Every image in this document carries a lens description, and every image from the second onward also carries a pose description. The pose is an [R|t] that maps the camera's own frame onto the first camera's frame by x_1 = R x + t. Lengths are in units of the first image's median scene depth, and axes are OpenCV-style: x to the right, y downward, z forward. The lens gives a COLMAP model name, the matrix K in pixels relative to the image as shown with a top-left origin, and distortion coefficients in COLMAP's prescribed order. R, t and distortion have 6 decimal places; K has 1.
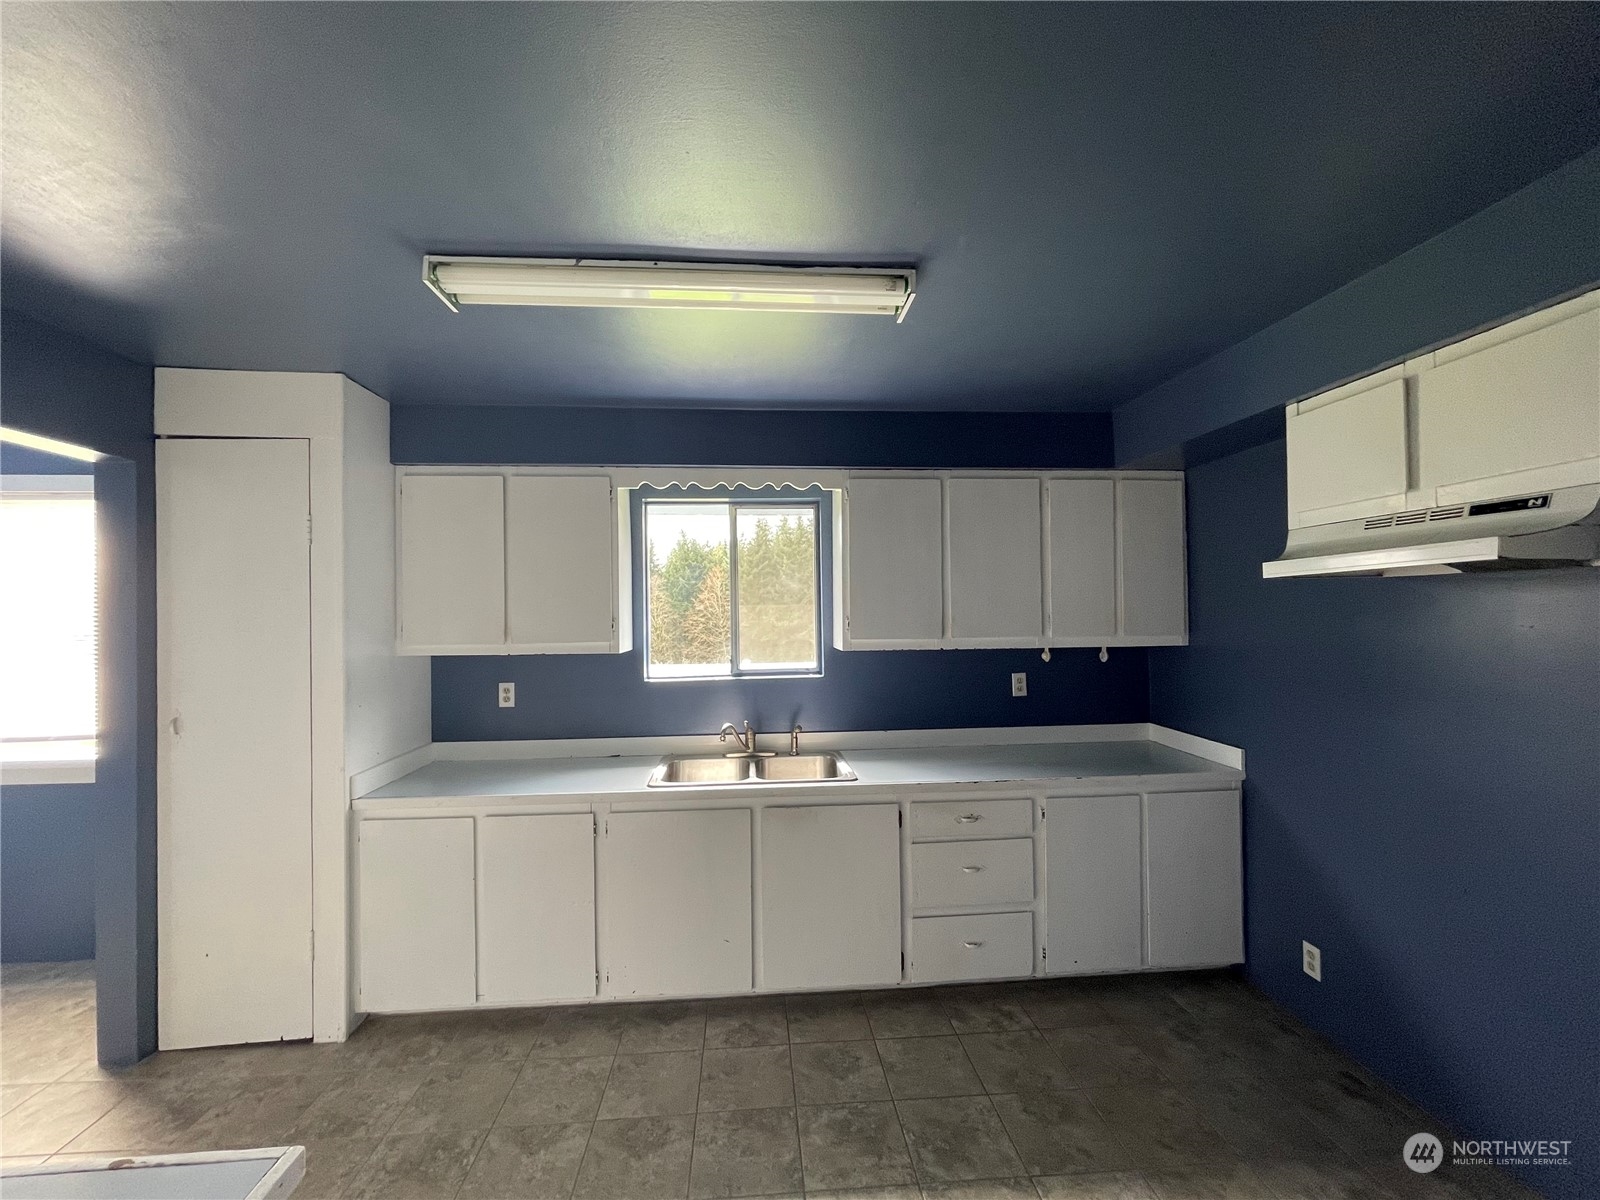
lens RADIAL K [[655.3, 0, 796.1], [0, 655.3, 606.5], [0, 0, 1]] dist [-0.015077, 0.008577]
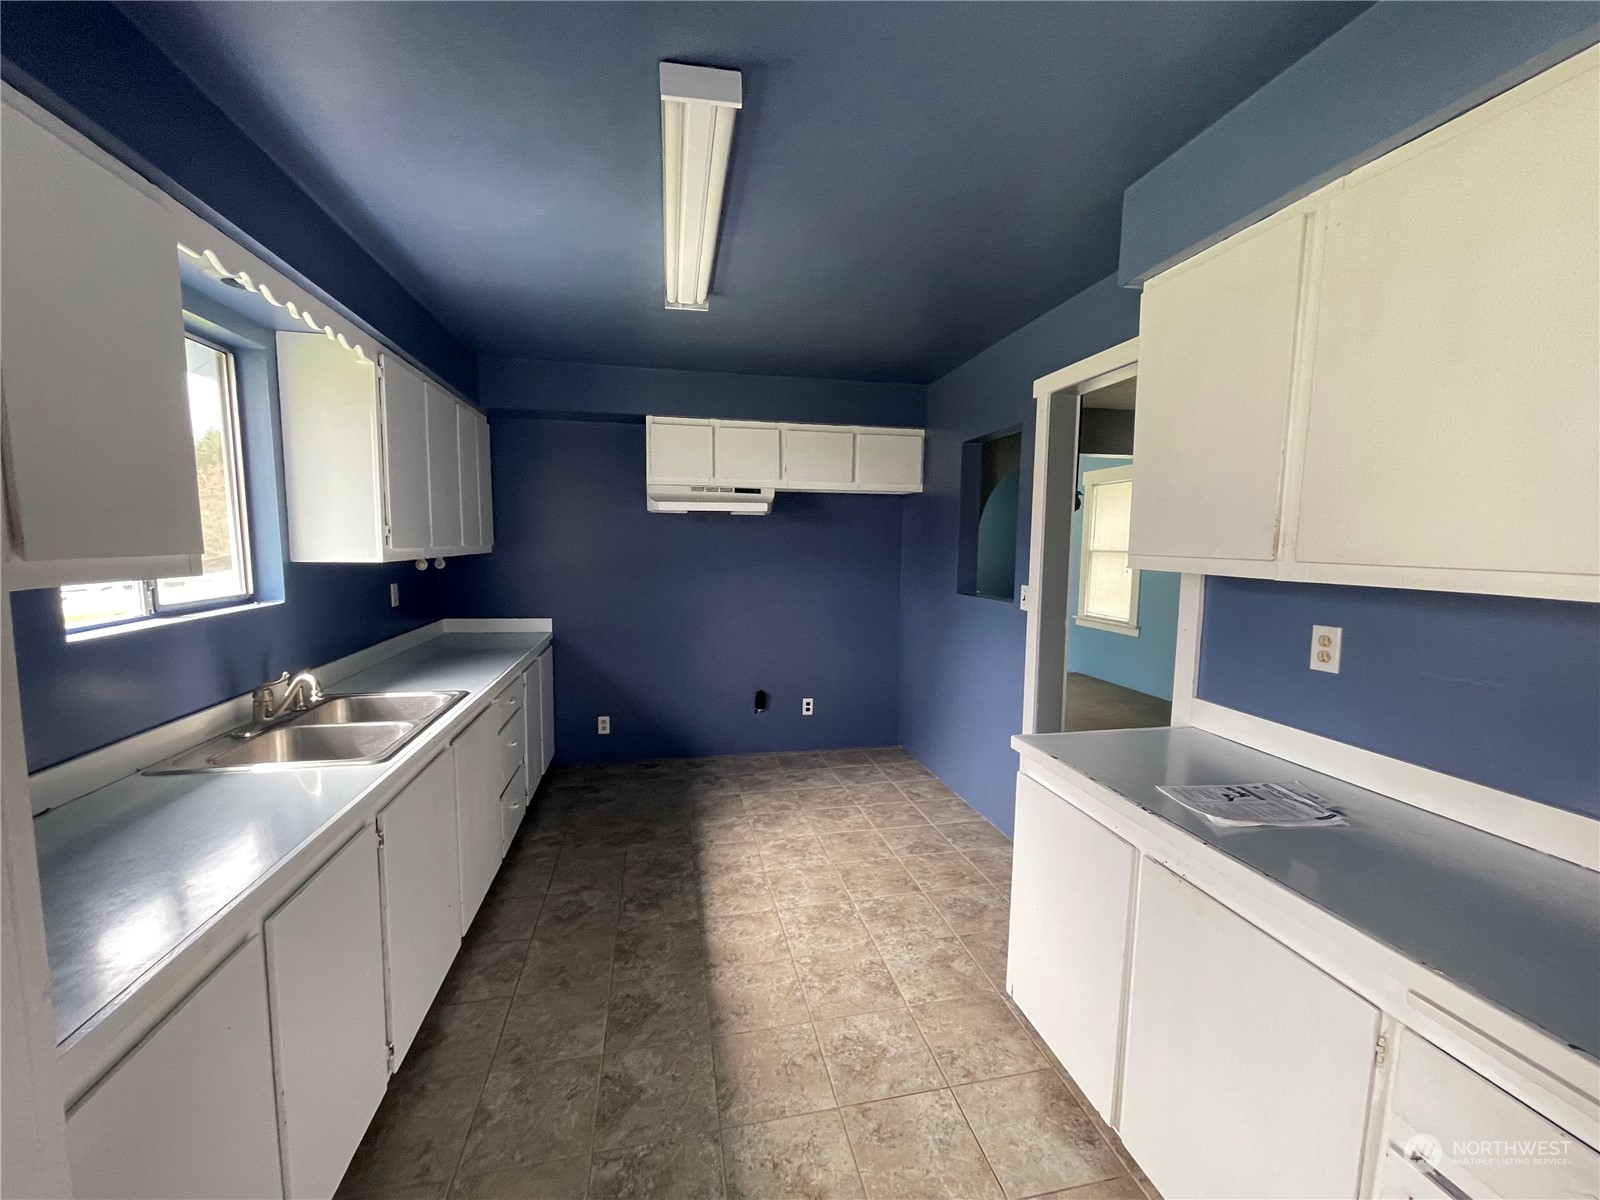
lens RADIAL K [[655.3, 0, 796.1], [0, 655.3, 606.5], [0, 0, 1]] dist [-0.015077, 0.008577]
pose [[-0.129716, -0.094513, 0.987037, -1.188271], [-0.021887, 0.995477, 0.092445, 0.048582], [-0.991310, -0.009611, -0.131198, 0.833070]]
